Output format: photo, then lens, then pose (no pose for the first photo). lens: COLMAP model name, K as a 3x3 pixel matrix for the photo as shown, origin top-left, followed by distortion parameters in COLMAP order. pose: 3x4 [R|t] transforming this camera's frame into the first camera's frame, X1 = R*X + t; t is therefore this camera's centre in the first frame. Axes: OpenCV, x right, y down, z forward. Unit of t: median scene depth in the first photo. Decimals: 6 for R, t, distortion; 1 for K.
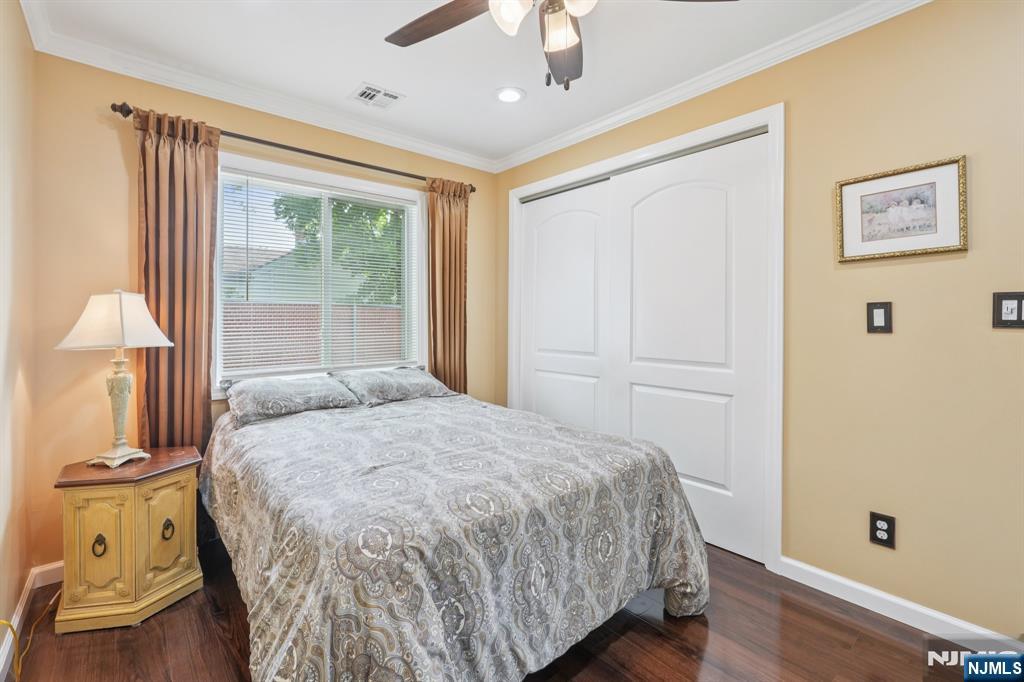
lens RADIAL K [[454.3, 0, 513.2], [0, 454.3, 327.3], [0, 0, 1]] dist [-0.004212, 0.000662]
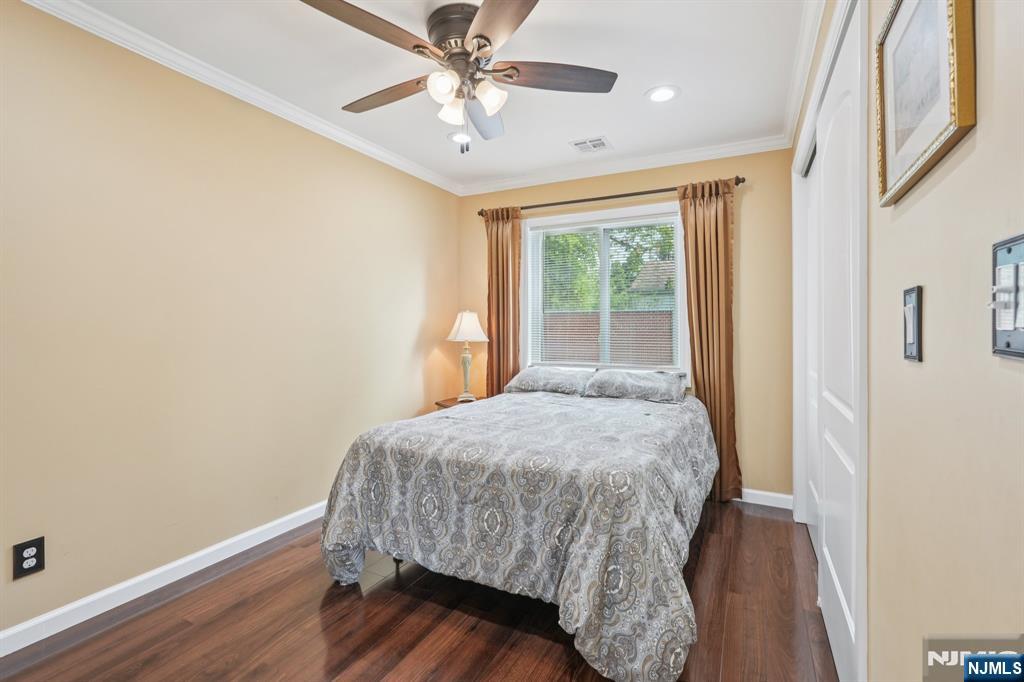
lens RADIAL K [[462.0, 0, 533.2], [0, 462.0, 339.4], [0, 0, 1]] dist [0.000899, 0.000106]
pose [[0.388832, 0.029431, -0.920839, 1.028169], [-0.024460, 0.999467, 0.021616, -0.008418], [0.920984, 0.014119, 0.389345, 0.491760]]
